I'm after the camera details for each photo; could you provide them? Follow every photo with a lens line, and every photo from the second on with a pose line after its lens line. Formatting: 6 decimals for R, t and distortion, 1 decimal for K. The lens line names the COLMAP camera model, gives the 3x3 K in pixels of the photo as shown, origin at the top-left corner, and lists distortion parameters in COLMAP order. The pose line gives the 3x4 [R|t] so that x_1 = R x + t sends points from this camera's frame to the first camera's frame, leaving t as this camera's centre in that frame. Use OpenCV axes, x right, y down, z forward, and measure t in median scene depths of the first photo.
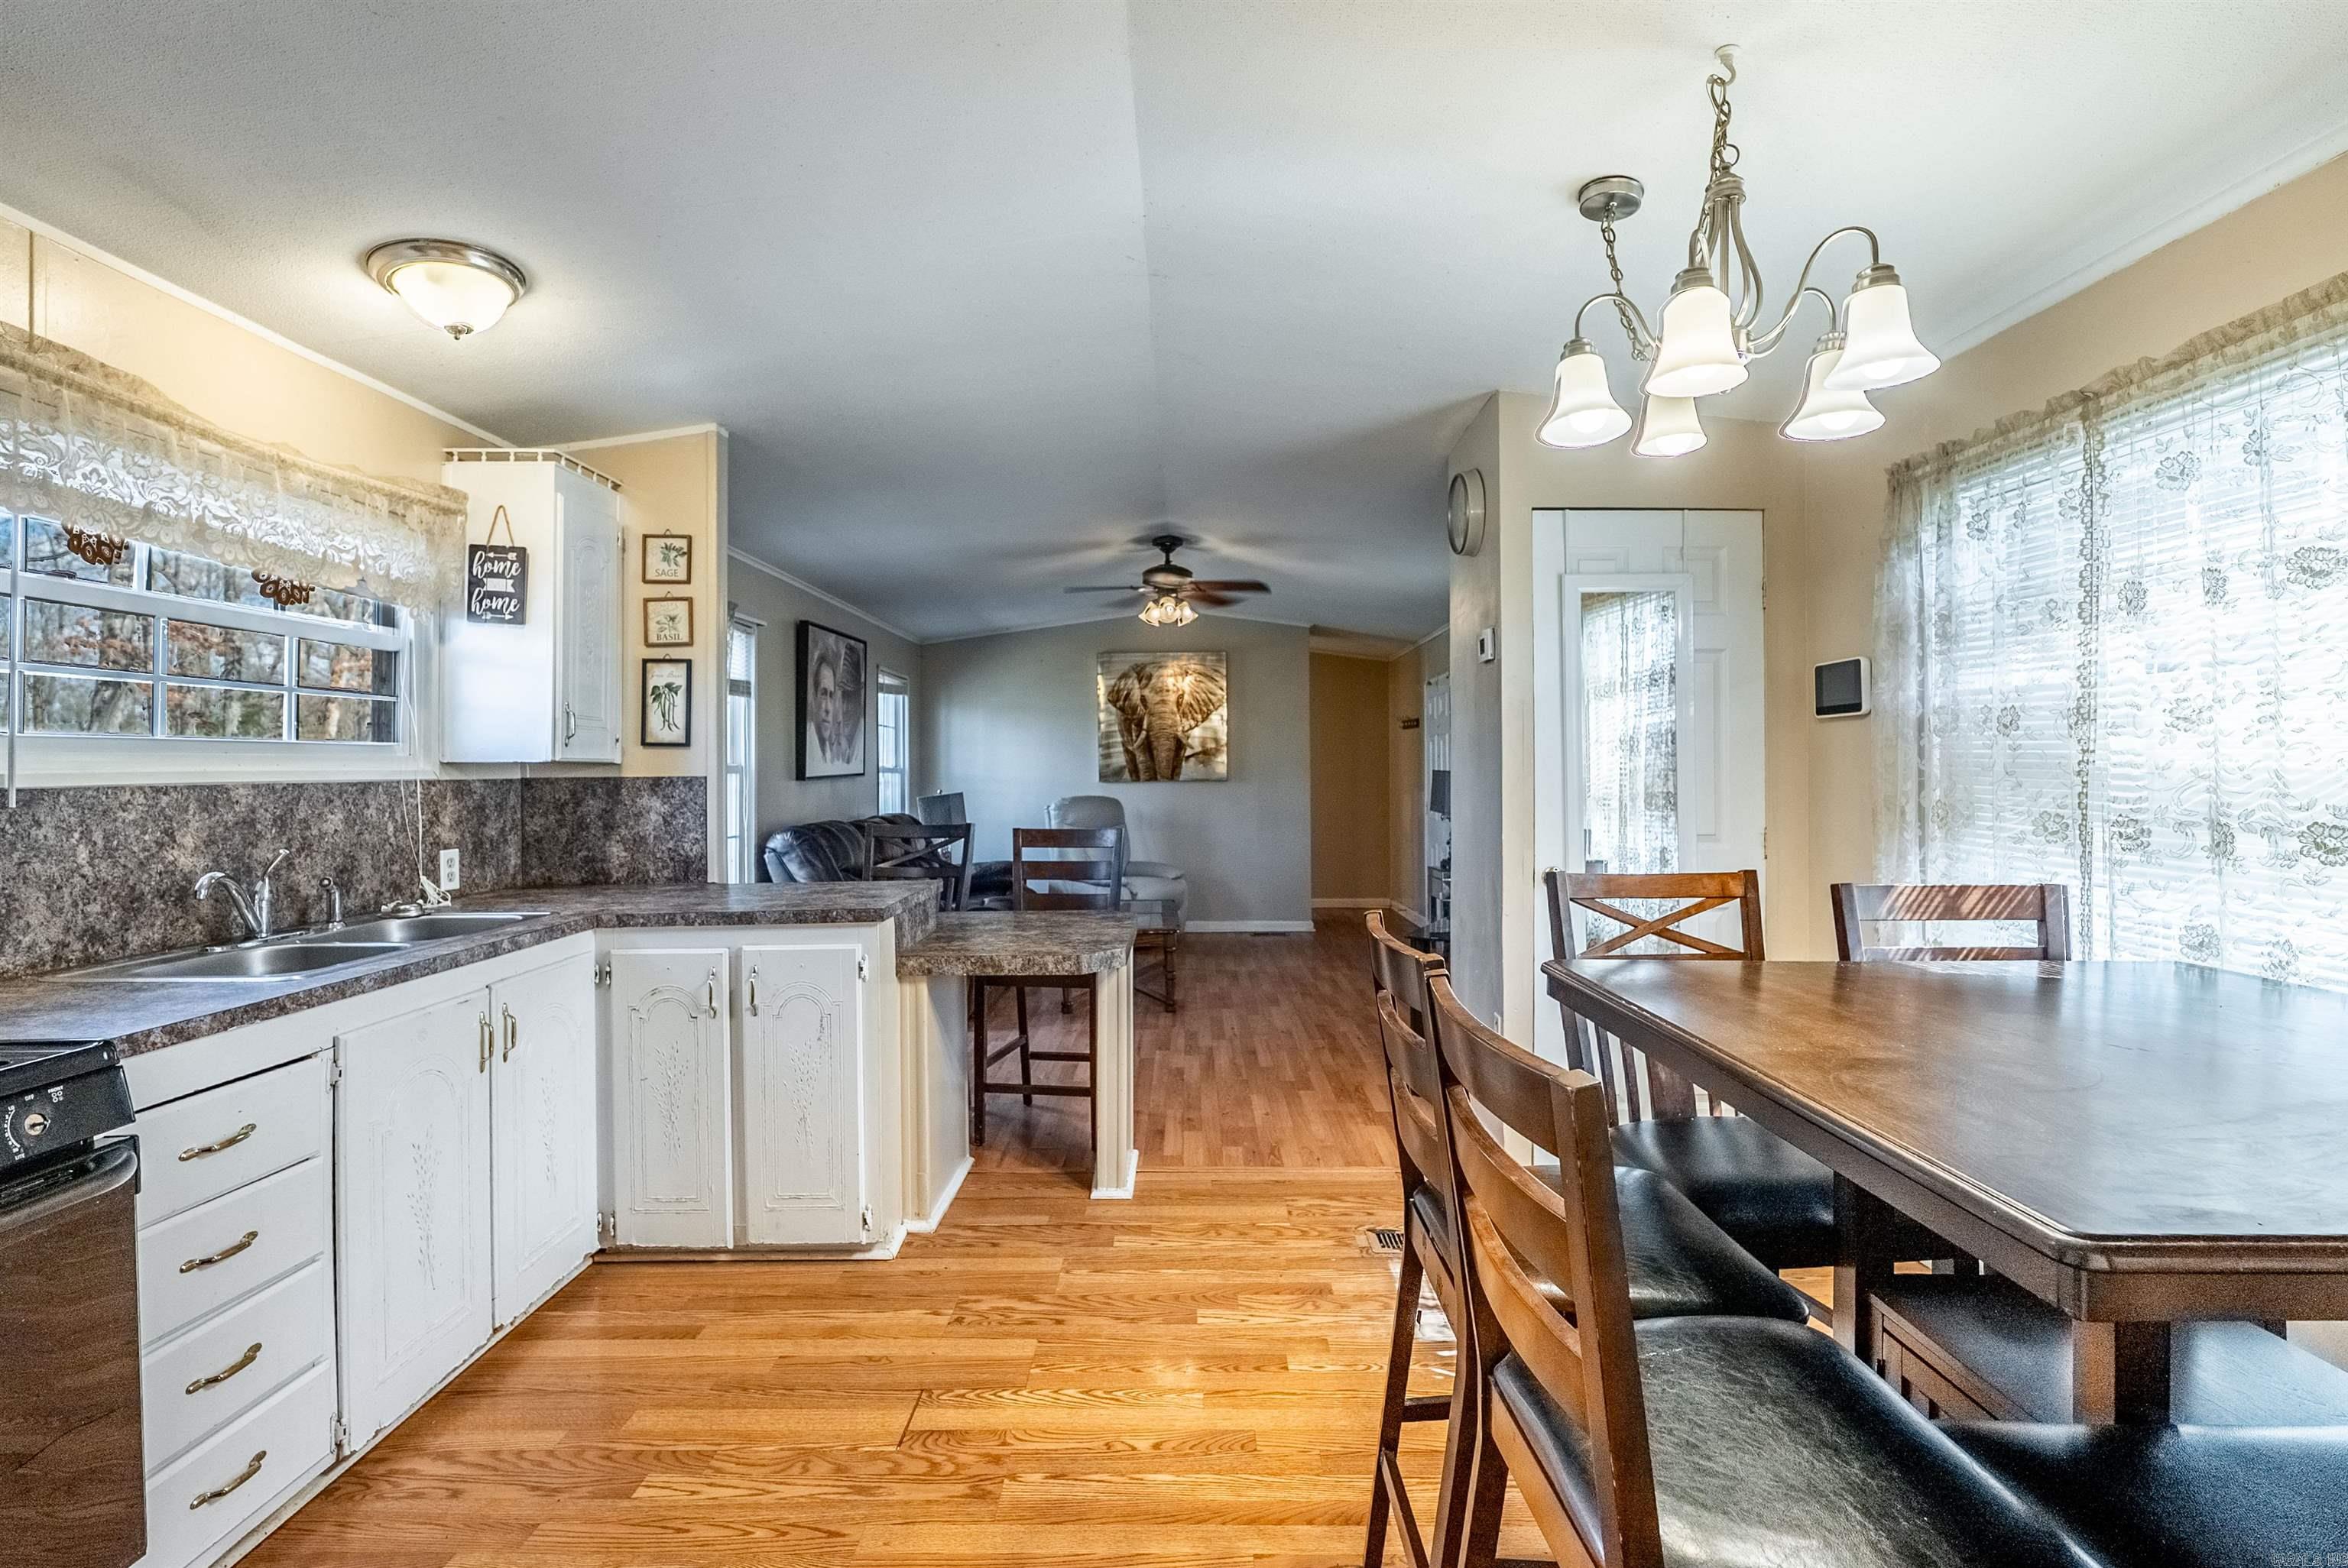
lens RADIAL K [[1055.4, 0, 1177.6], [0, 1055.4, 773.9], [0, 0, 1]] dist [-0.002075, 0.000309]
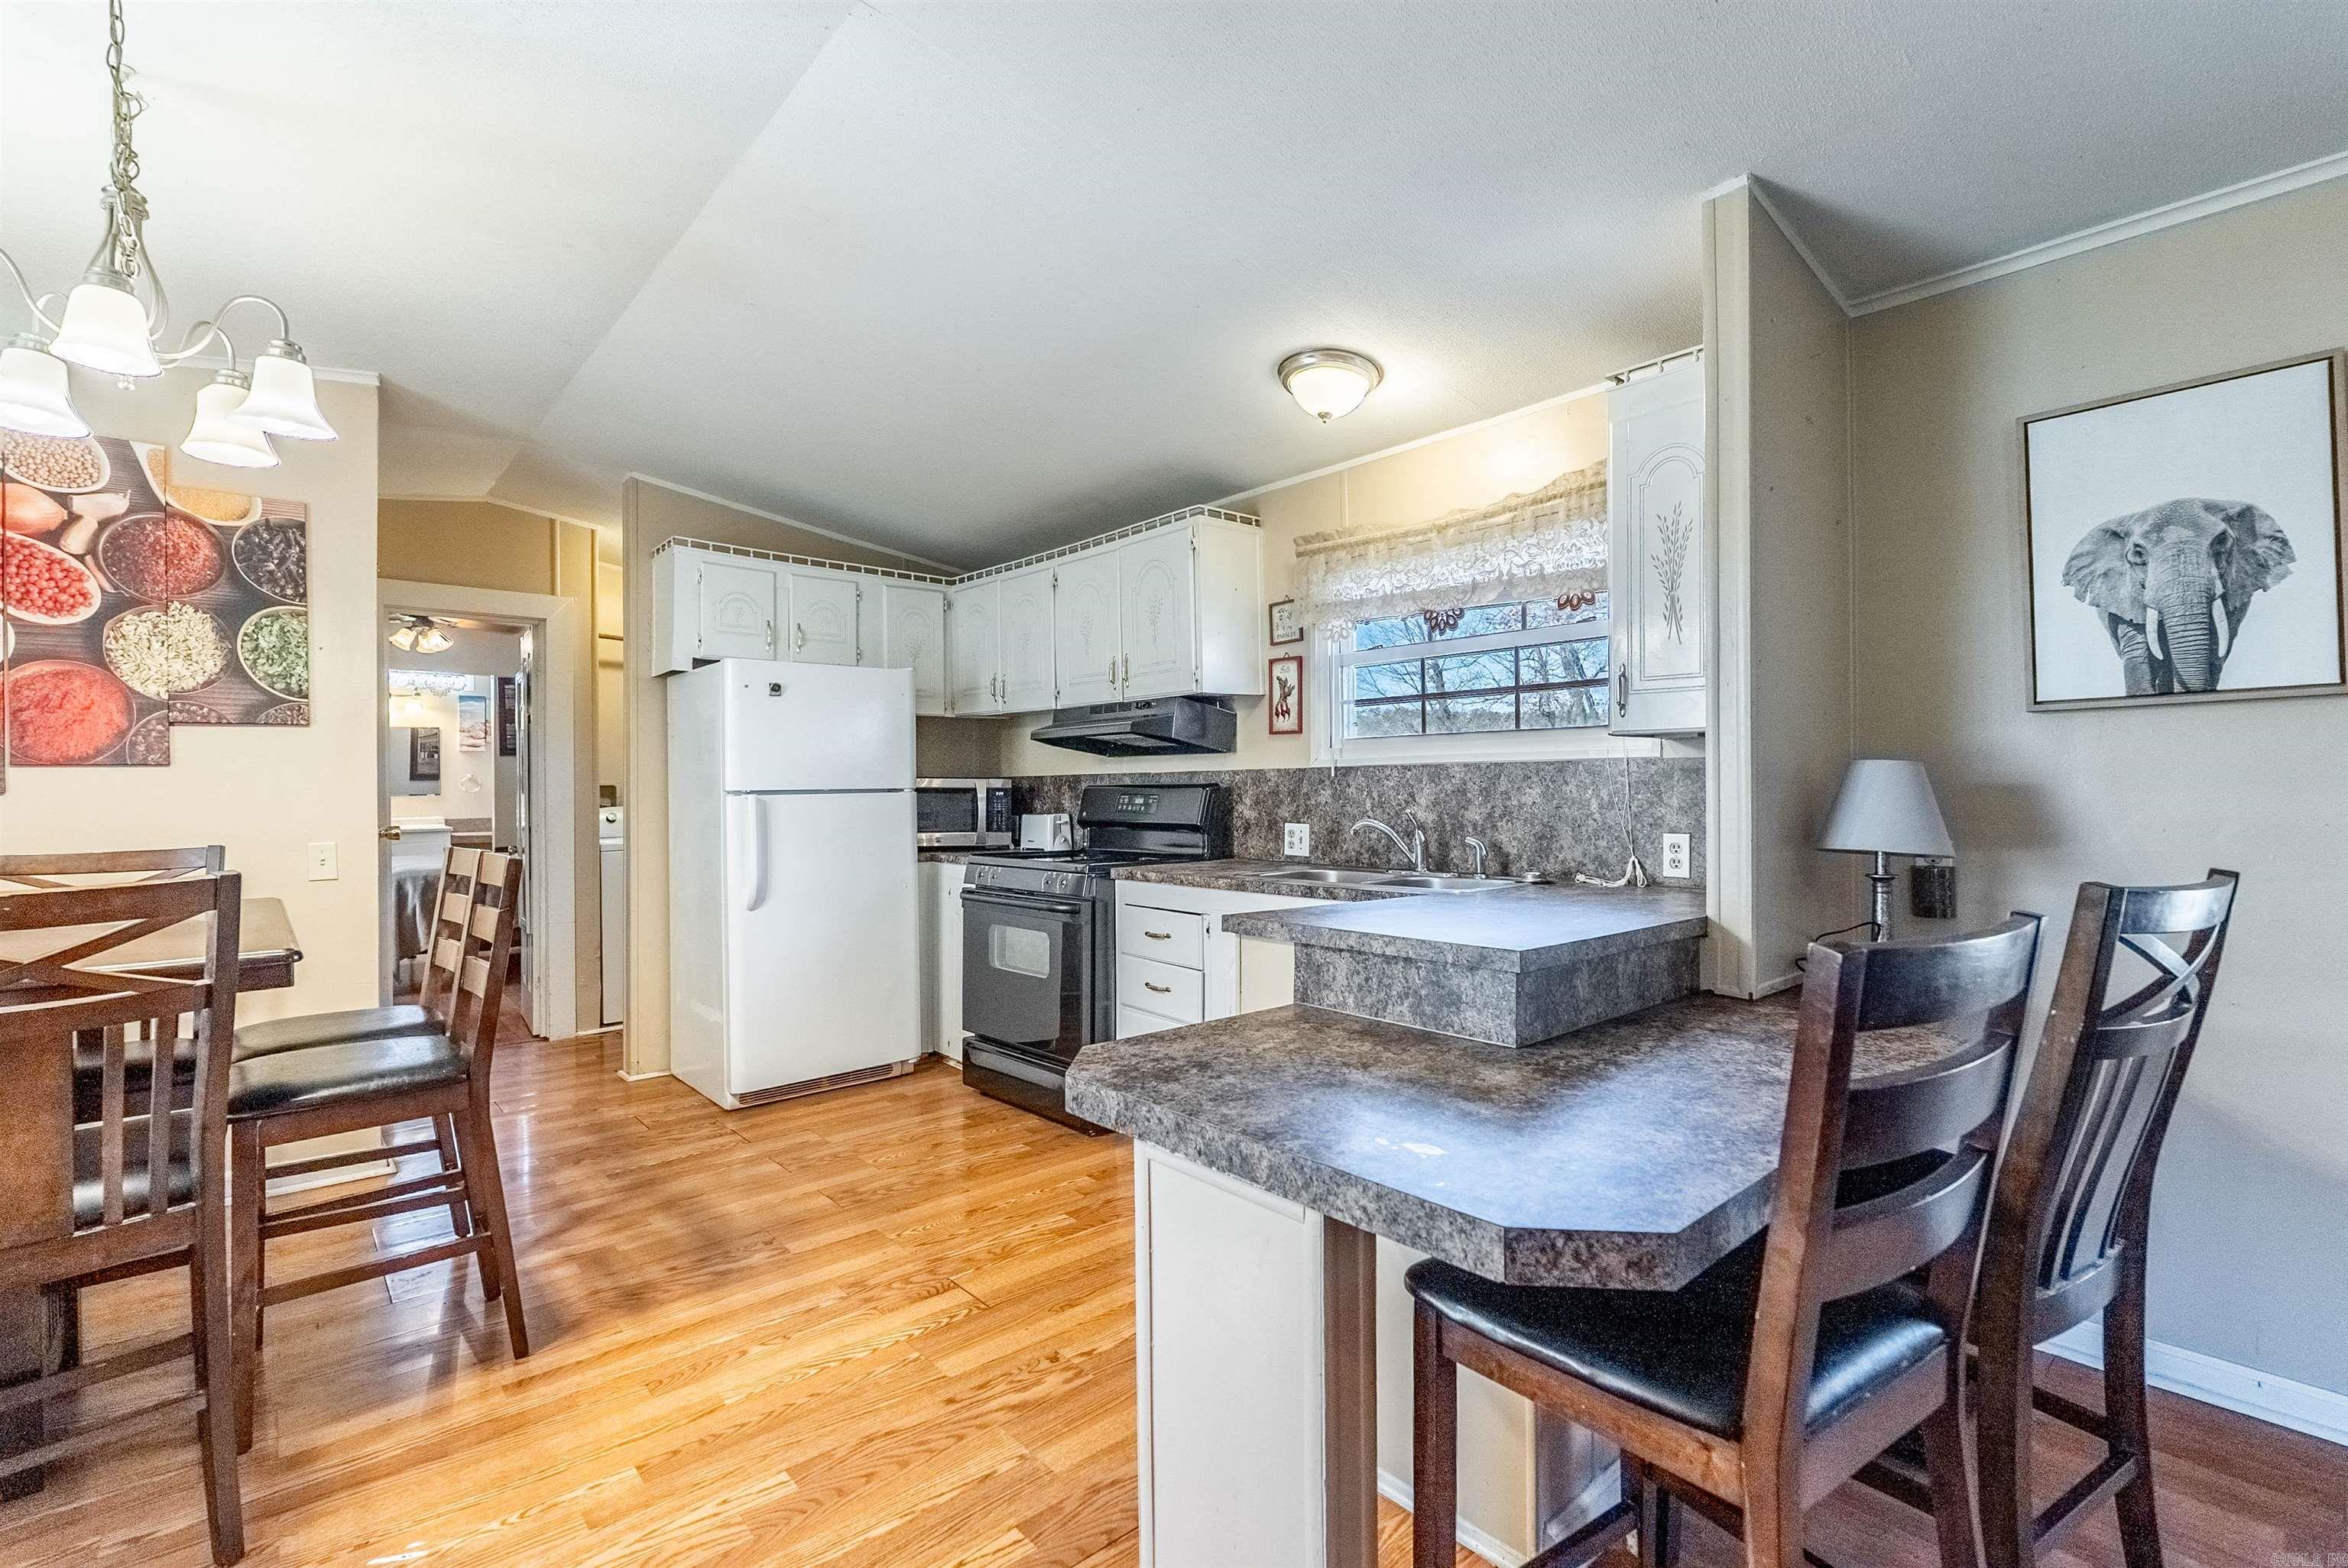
lens RADIAL K [[1055.4, 0, 1183.6], [0, 1055.4, 789.1], [0, 0, 1]] dist [-0.002075, 0.000309]
pose [[-0.740727, 0.015714, -0.671622, 0.298521], [0.010082, 0.999874, 0.012274, 0.021384], [0.671730, 0.002320, -0.740792, 1.695782]]
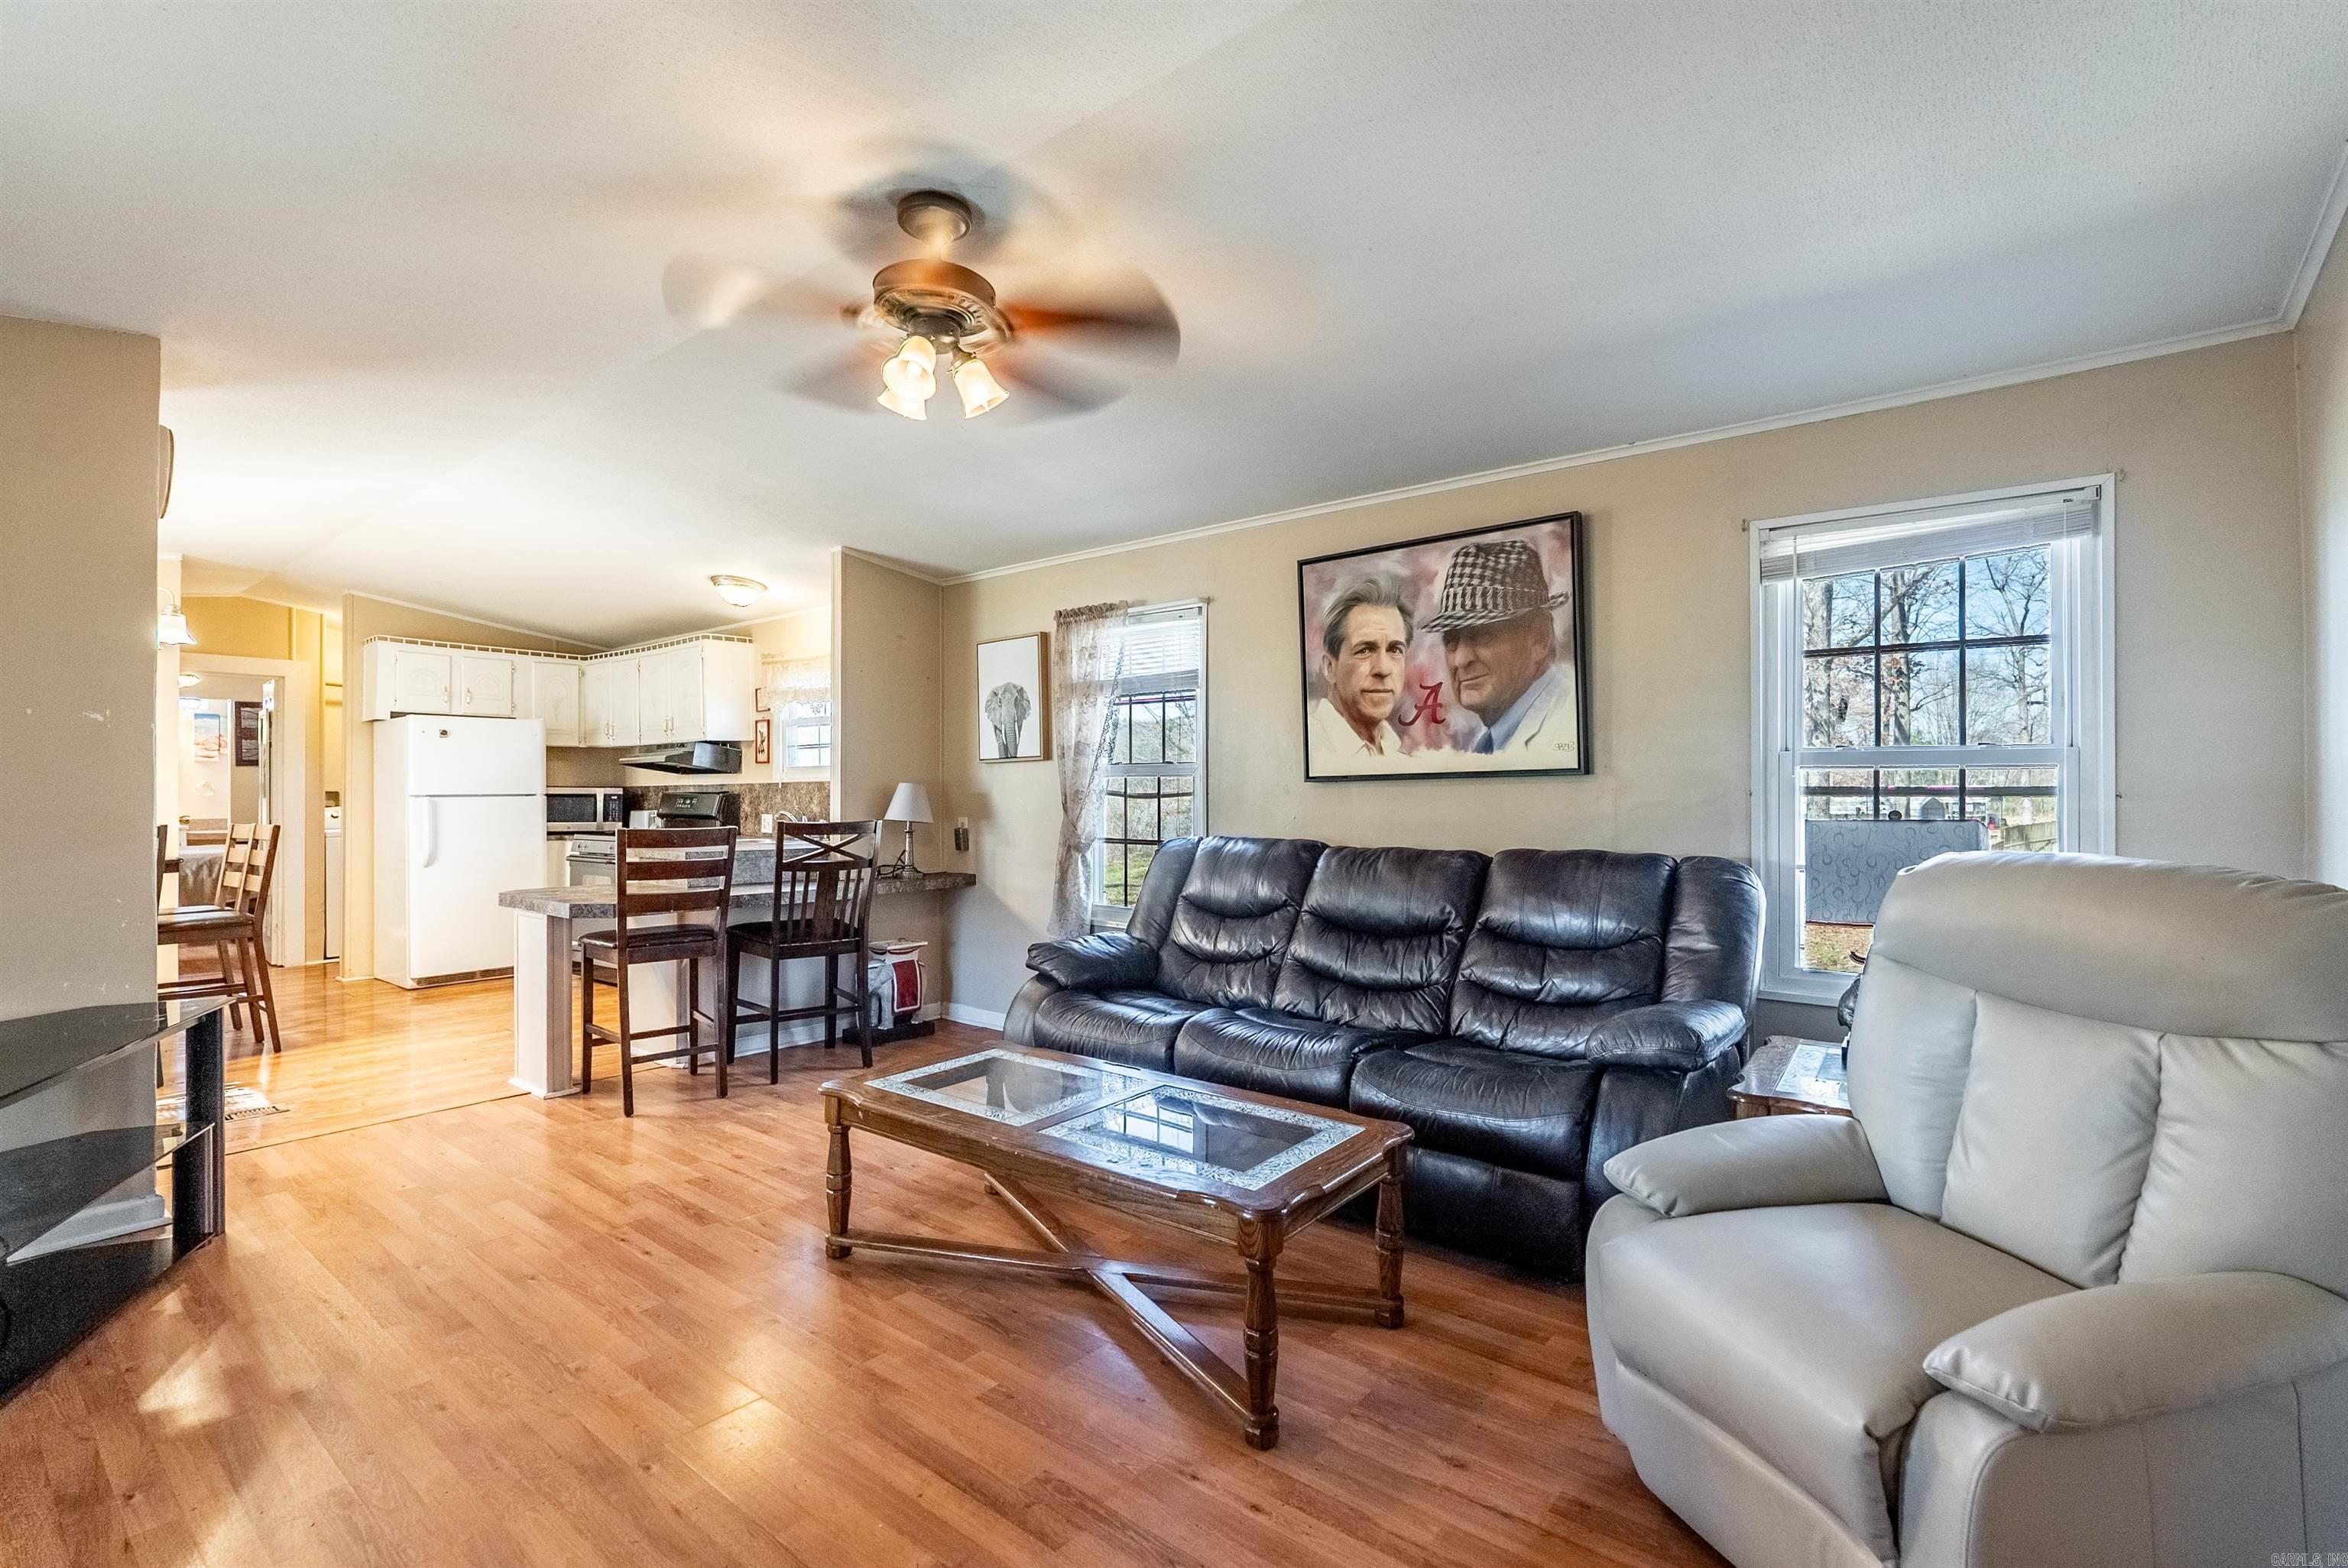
lens RADIAL K [[1055.4, 0, 1182.4], [0, 1055.4, 789.9], [0, 0, 1]] dist [-0.002075, 0.000309]
pose [[-0.616124, 0.011116, -0.787571, 0.616161], [0.006299, 0.999938, 0.009186, 0.011190], [0.787624, 0.000699, -0.616156, 3.164568]]
